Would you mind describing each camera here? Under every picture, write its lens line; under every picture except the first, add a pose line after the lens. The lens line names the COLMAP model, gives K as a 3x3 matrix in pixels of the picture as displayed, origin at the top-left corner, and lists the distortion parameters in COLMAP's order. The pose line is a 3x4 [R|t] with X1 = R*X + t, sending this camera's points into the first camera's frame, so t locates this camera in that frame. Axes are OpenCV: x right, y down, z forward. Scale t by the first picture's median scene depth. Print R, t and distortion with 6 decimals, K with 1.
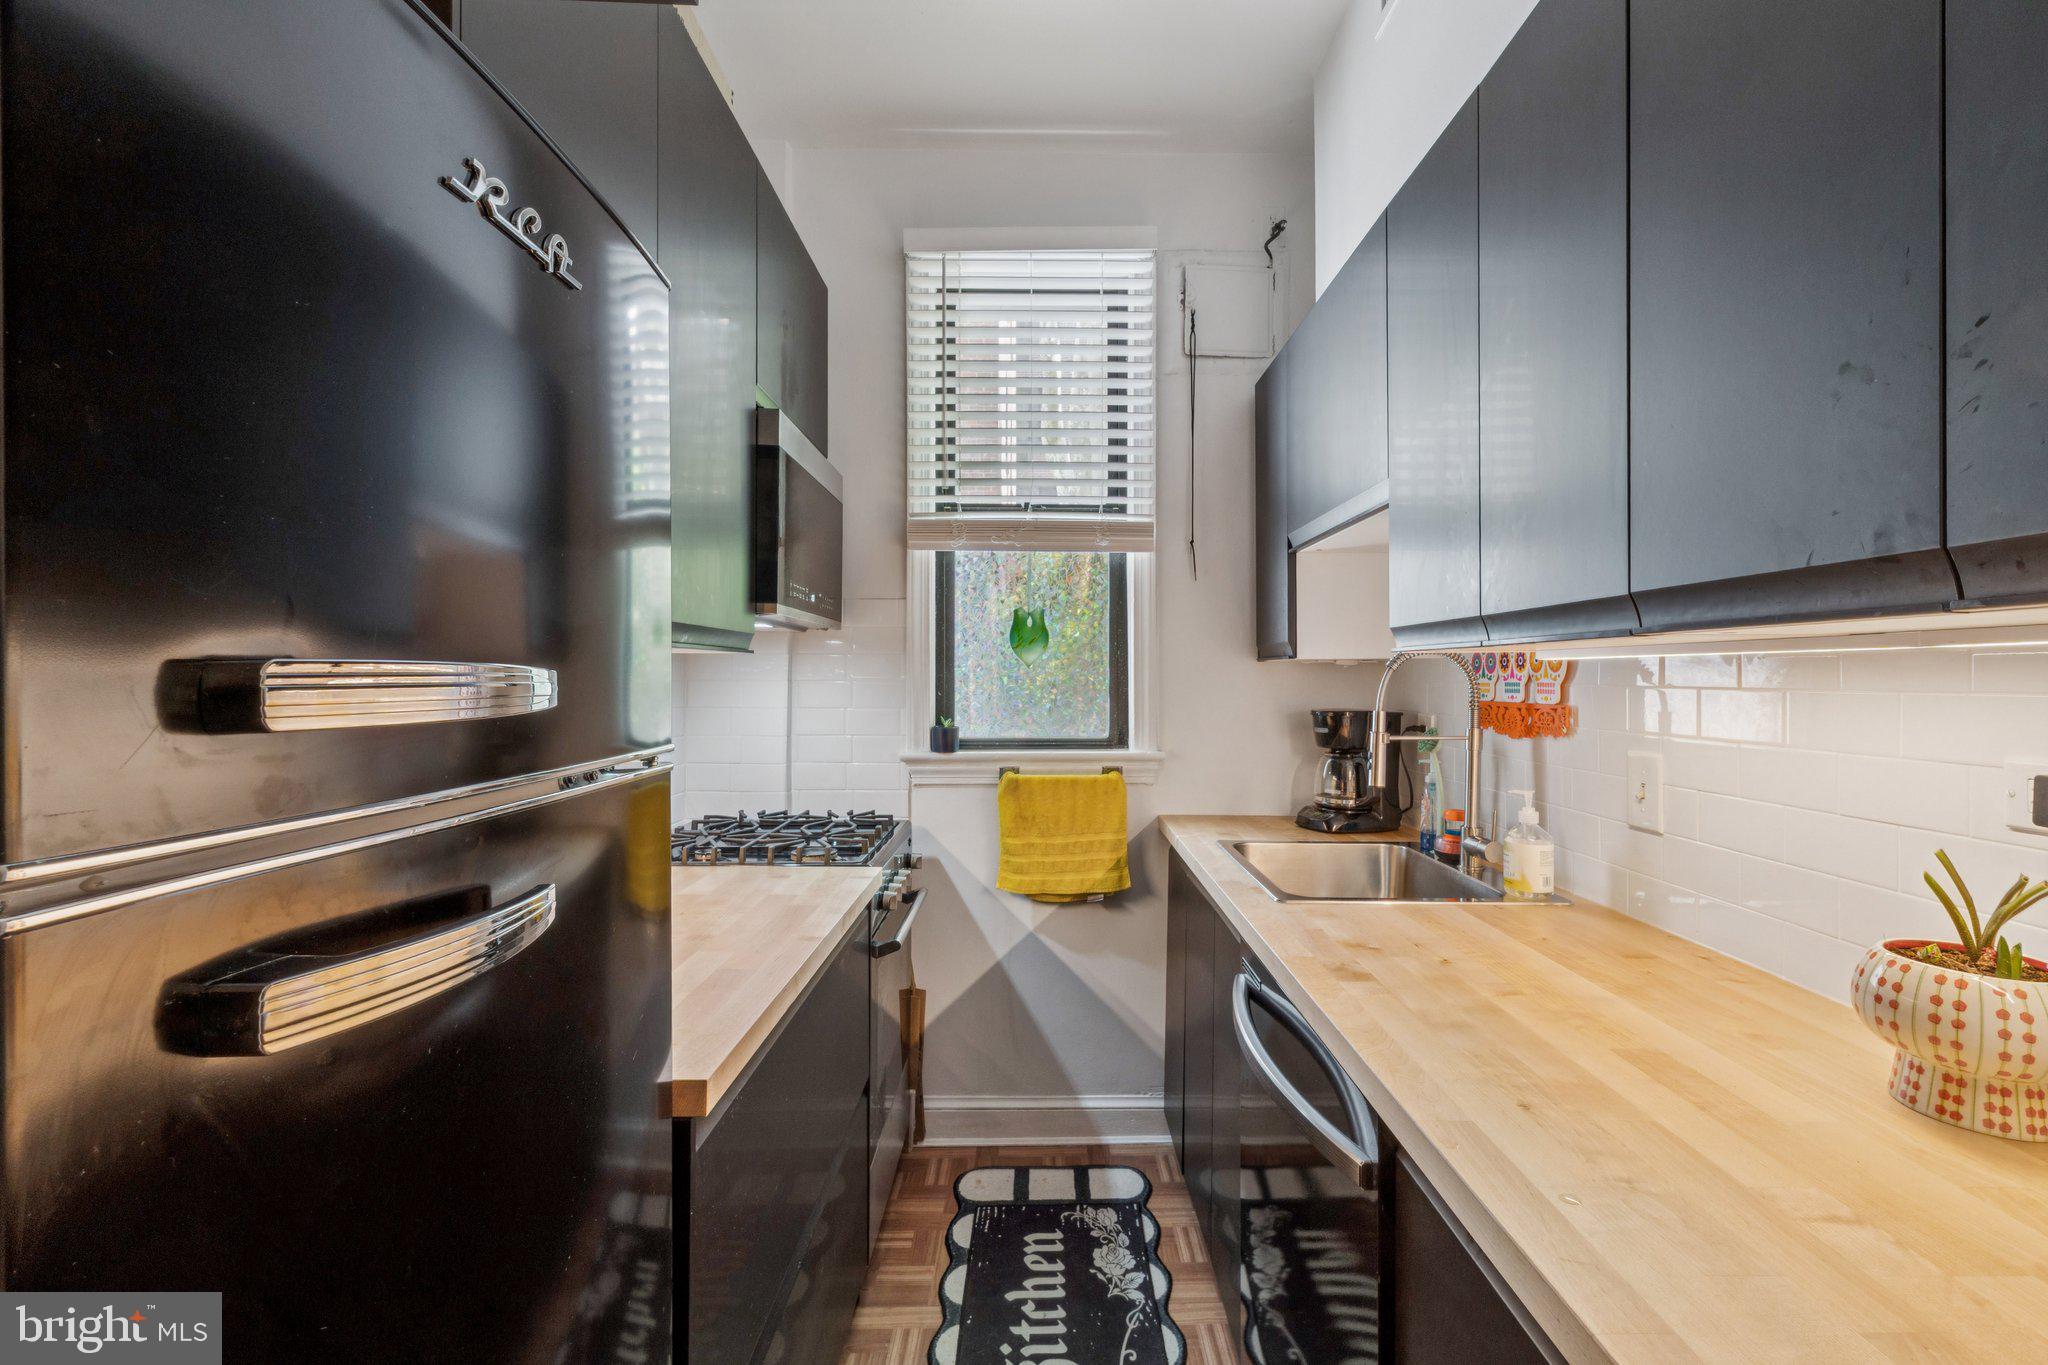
lens RADIAL K [[876.4, 0, 1035.7], [0, 876.4, 677.0], [0, 0, 1]] dist [0.013118, -0.002546]
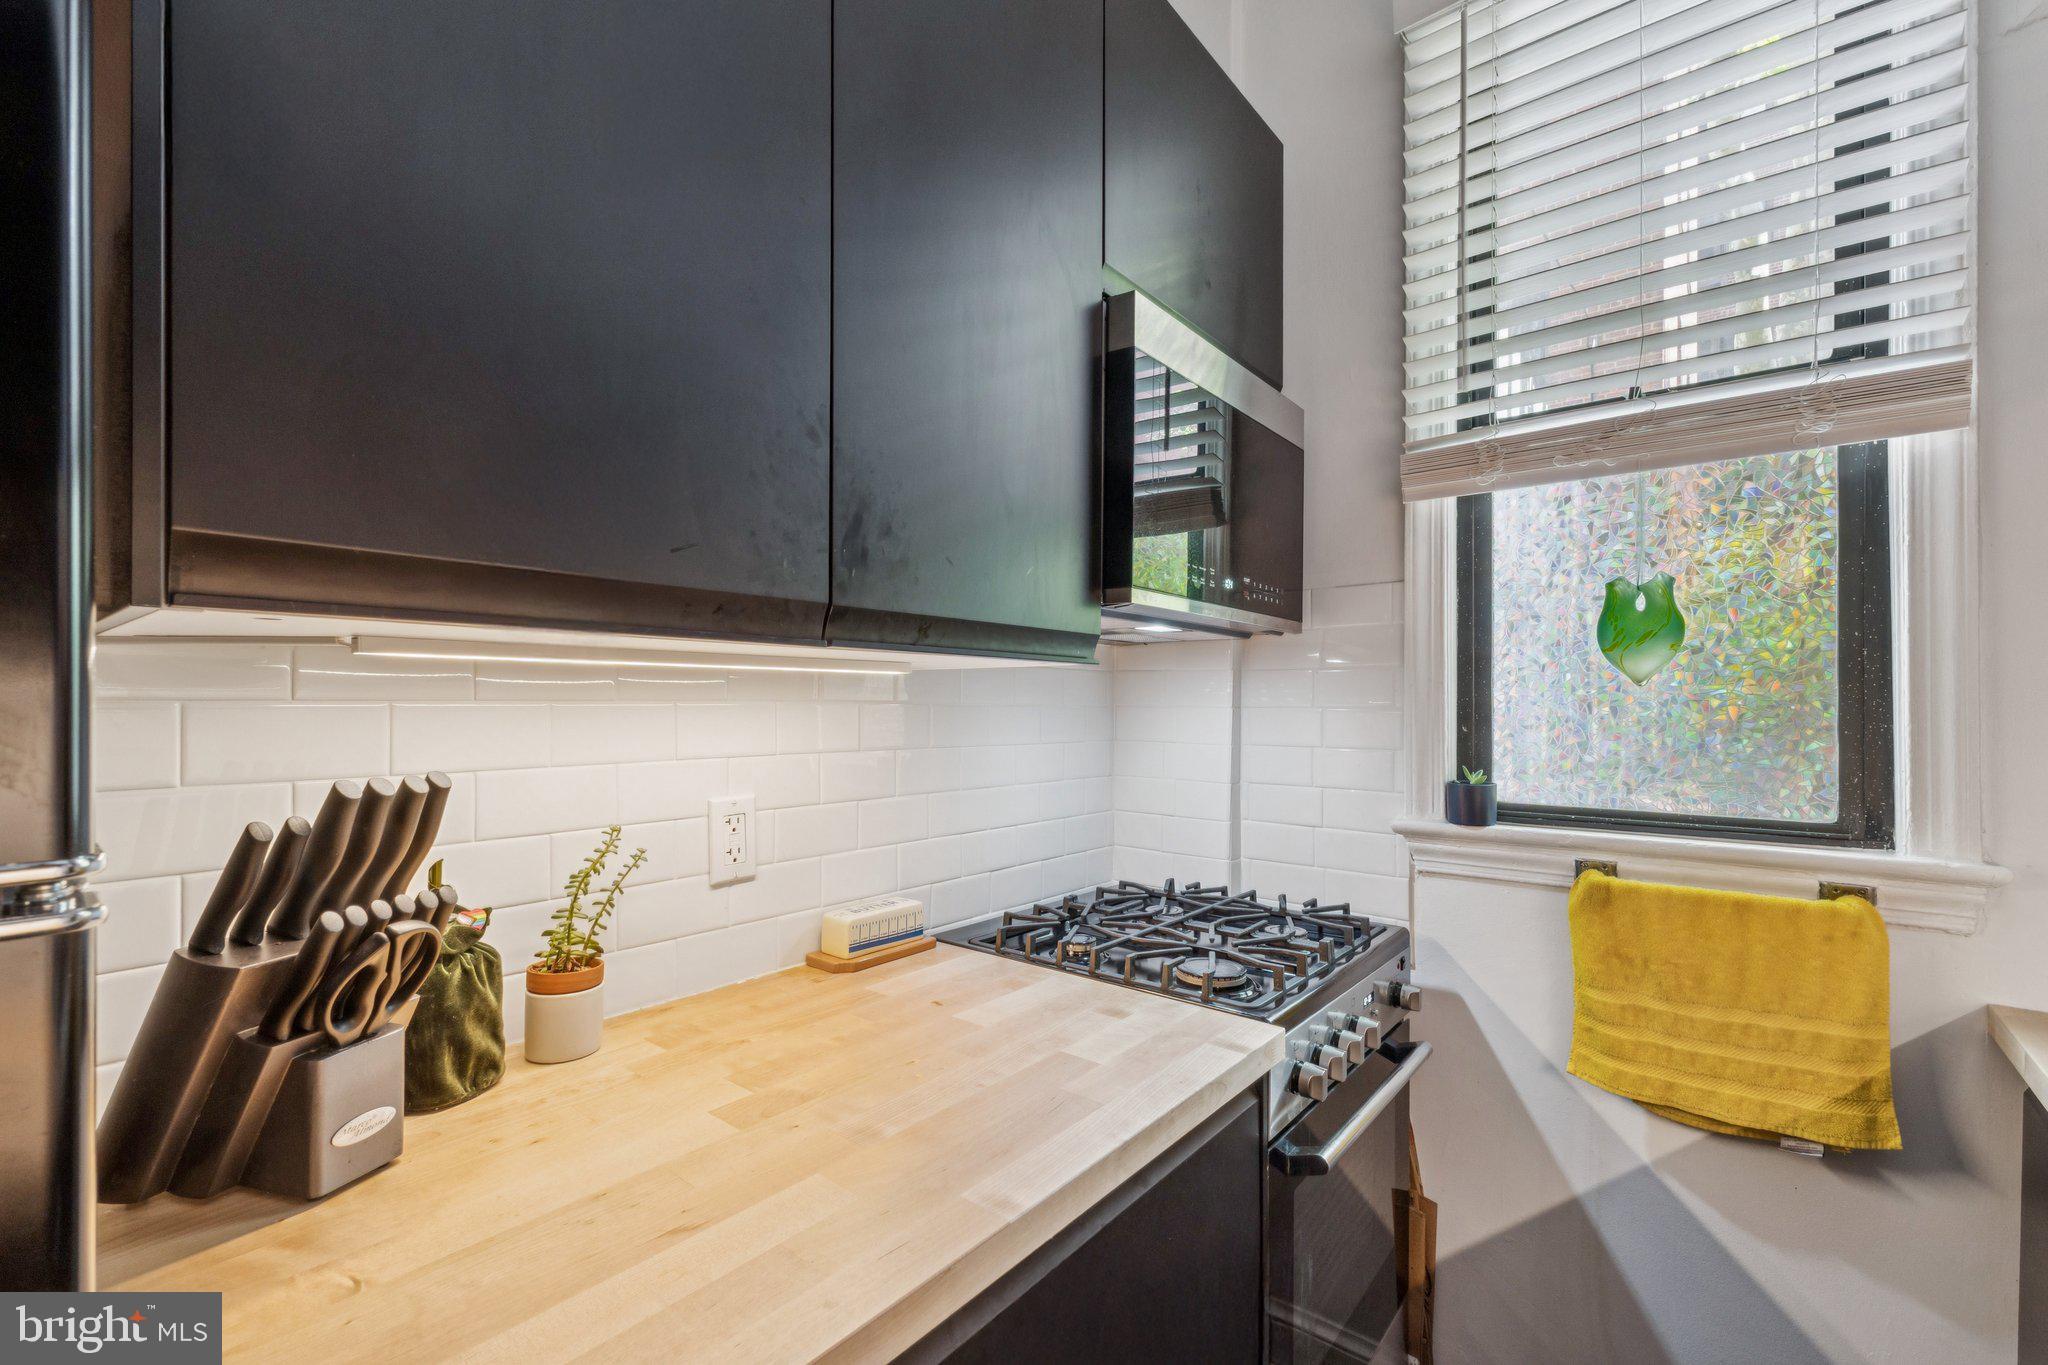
lens RADIAL K [[876.4, 0, 1025.6], [0, 876.4, 704.2], [0, 0, 1]] dist [0.013118, -0.002546]
pose [[0.780689, -0.000539, -0.624919, 0.039050], [-0.001379, 0.999996, -0.002585, 0.003918], [0.624918, 0.002880, 0.780685, 0.336093]]
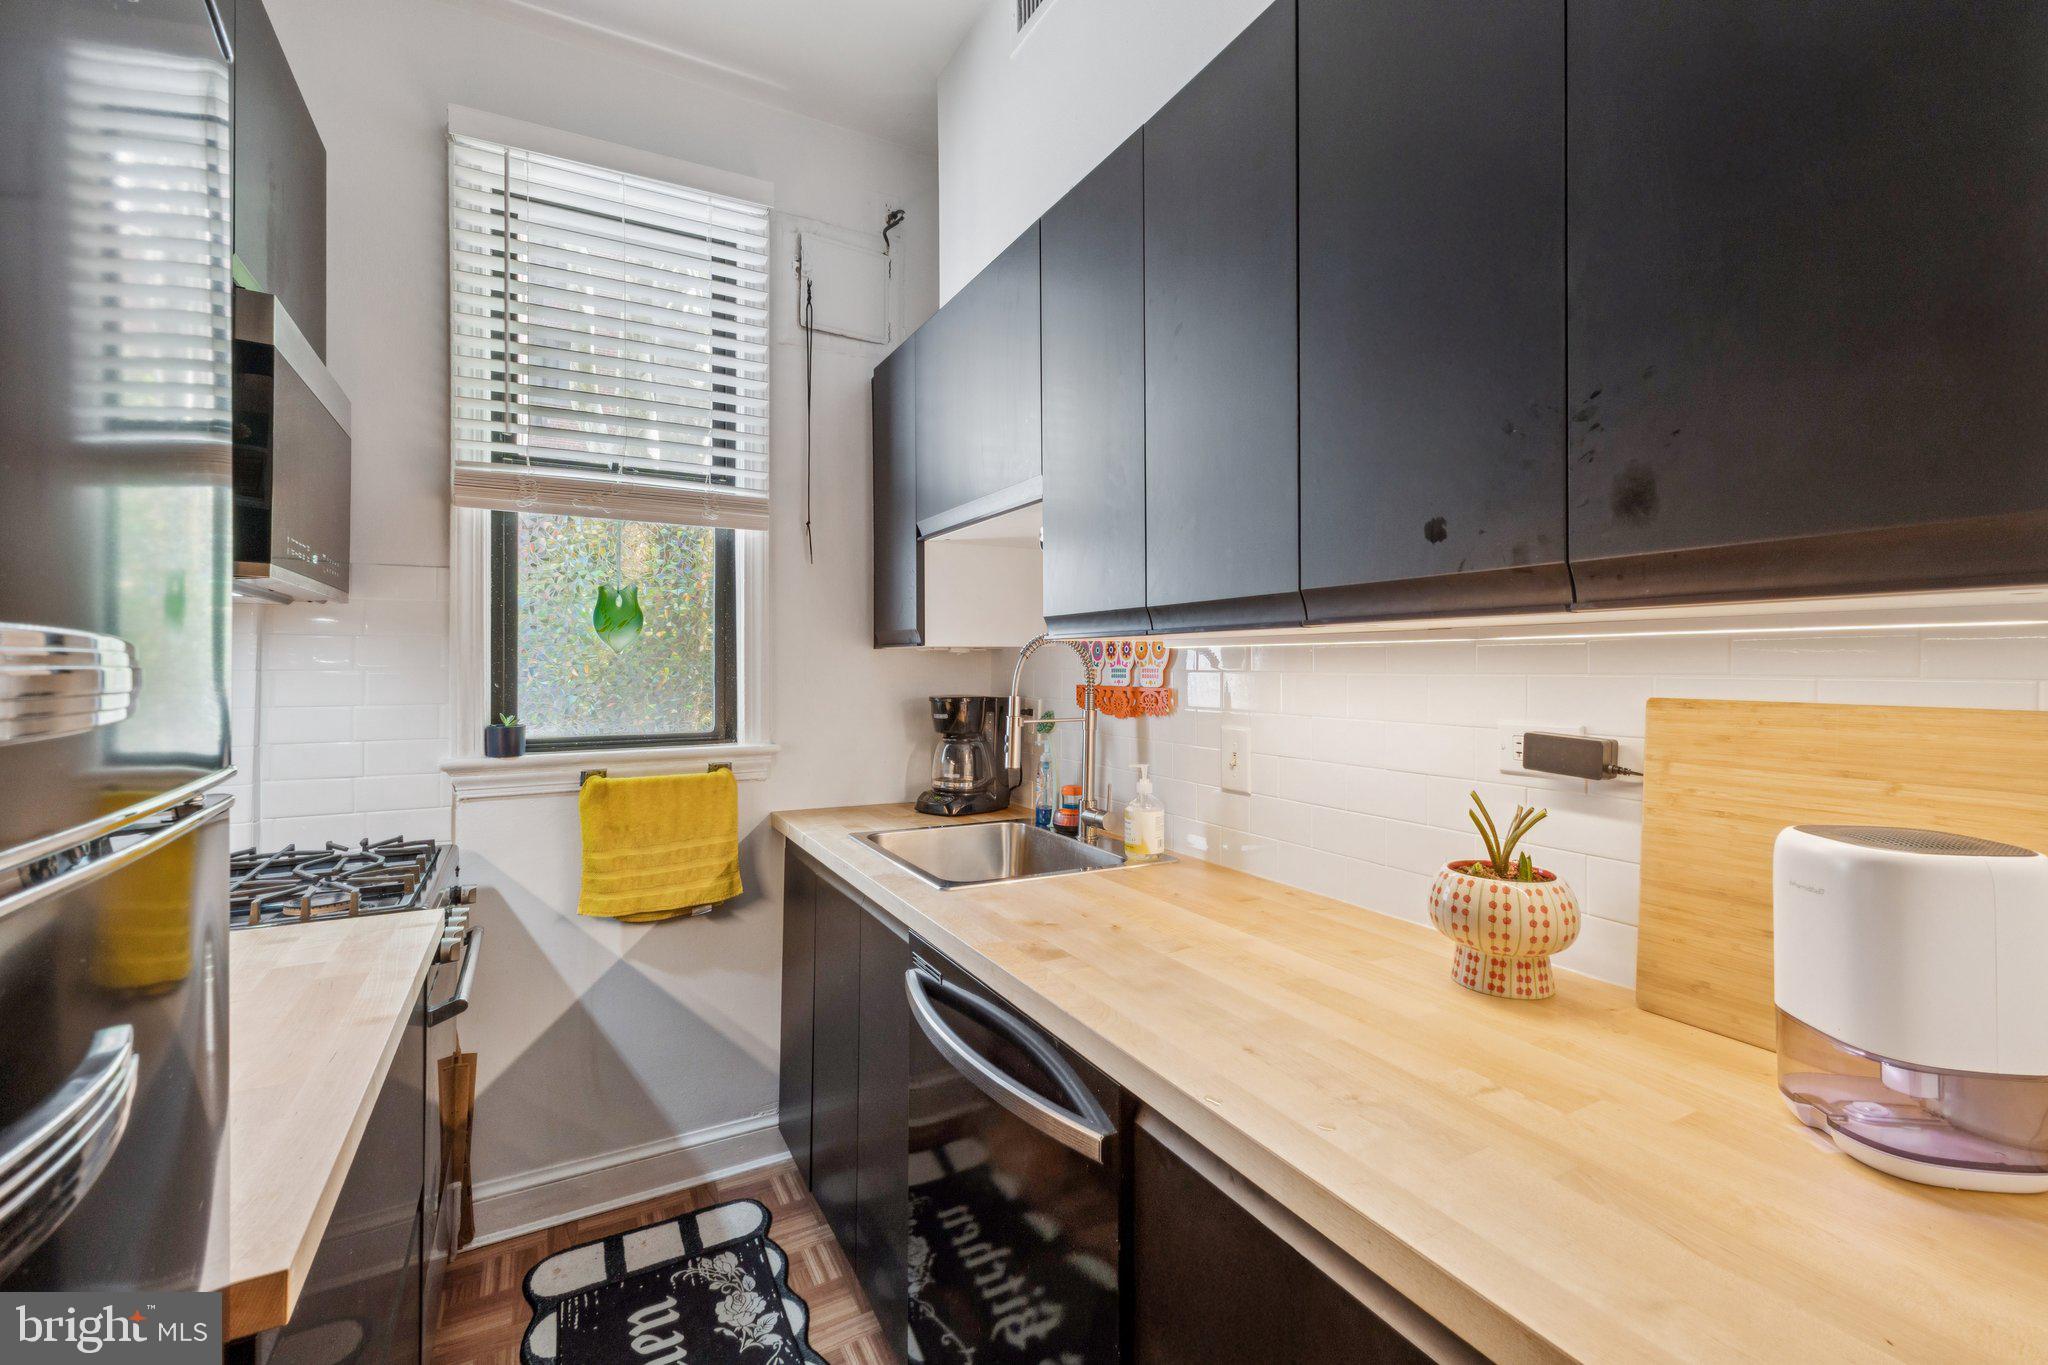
lens RADIAL K [[876.4, 0, 1016.0], [0, 876.4, 660.6], [0, 0, 1]] dist [0.013118, -0.002546]
pose [[0.882256, 0.000631, 0.470770, -0.072079], [0.001883, 0.999986, -0.004870, 0.001030], [-0.470767, 0.005183, 0.882242, 0.051779]]
